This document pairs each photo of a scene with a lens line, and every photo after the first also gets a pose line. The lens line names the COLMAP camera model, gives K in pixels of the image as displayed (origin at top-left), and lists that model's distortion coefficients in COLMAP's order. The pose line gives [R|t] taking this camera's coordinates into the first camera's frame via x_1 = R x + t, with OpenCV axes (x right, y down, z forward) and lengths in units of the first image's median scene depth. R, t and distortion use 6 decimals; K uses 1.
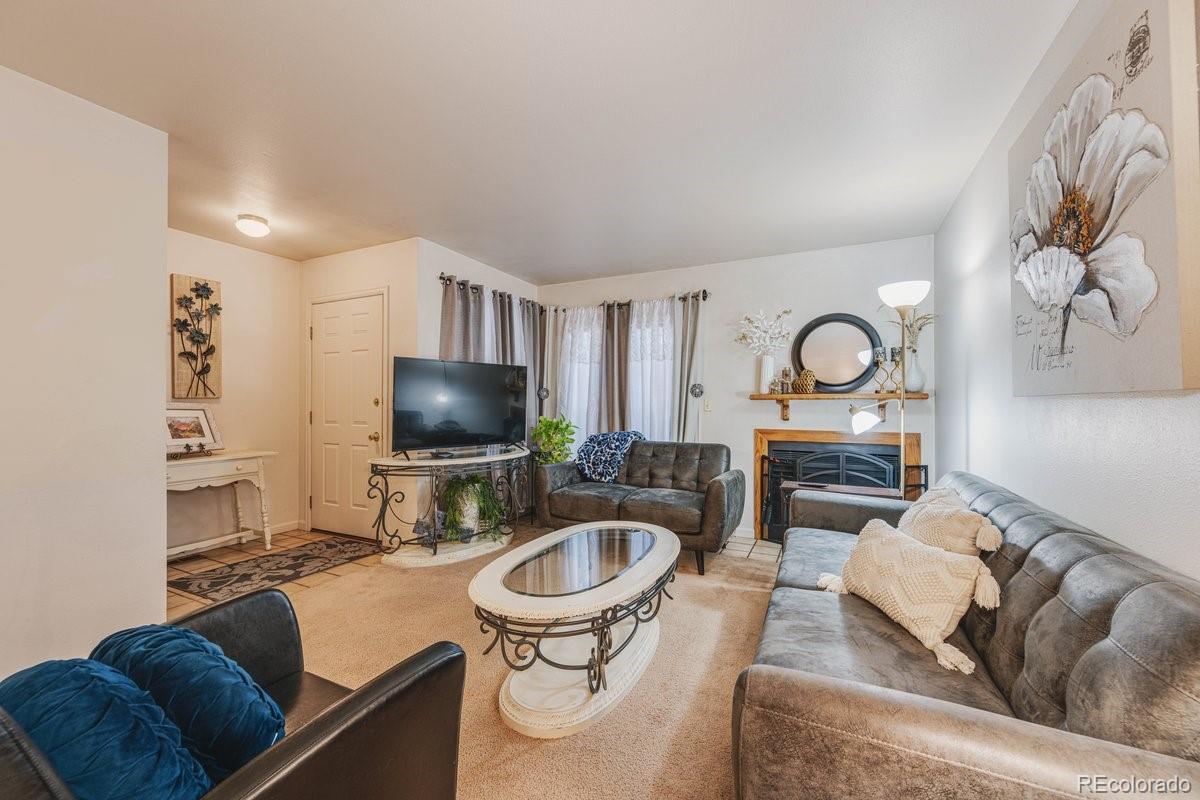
lens RADIAL K [[473.3, 0, 604.6], [0, 473.3, 401.1], [0, 0, 1]] dist [-0.001673, -0.000265]
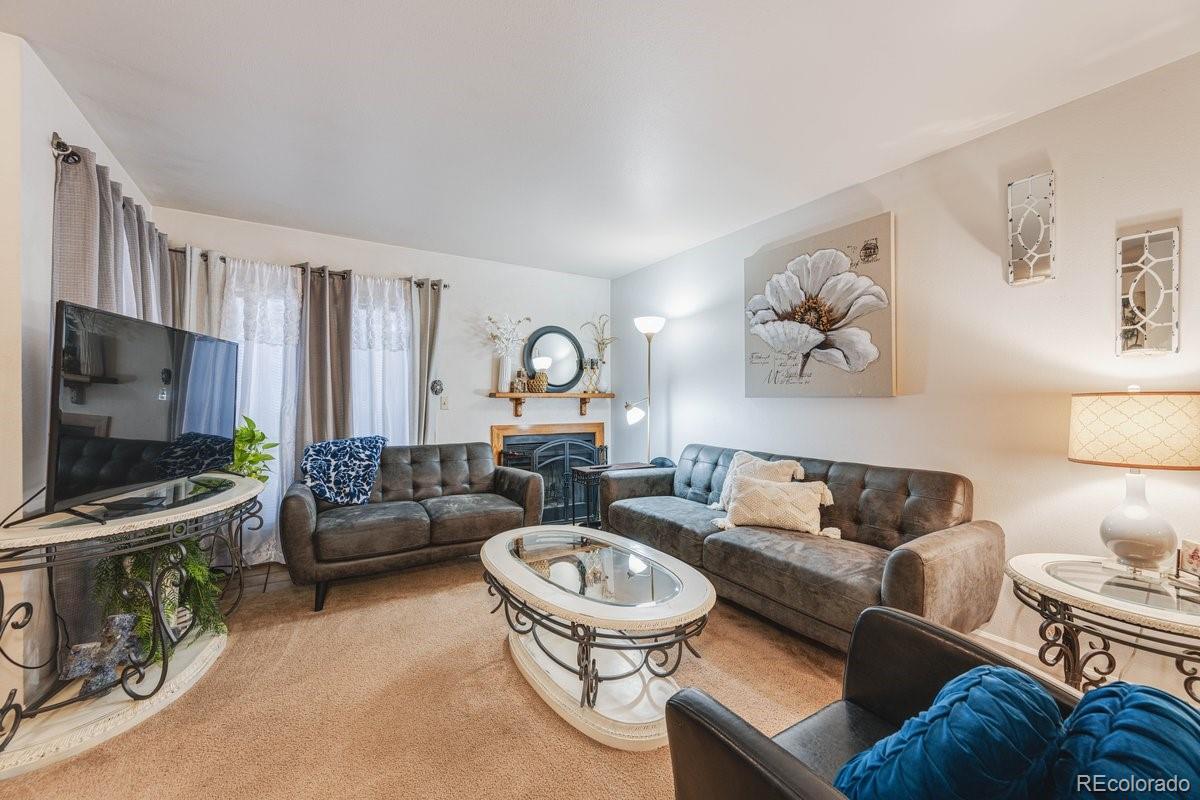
lens RADIAL K [[473.3, 0, 605.2], [0, 473.3, 396.5], [0, 0, 1]] dist [-0.001673, -0.000265]
pose [[0.519167, 0.006212, 0.854650, -0.447591], [-0.003248, 0.999981, -0.005295, -0.001038], [-0.854667, -0.000027, 0.519177, 0.255215]]
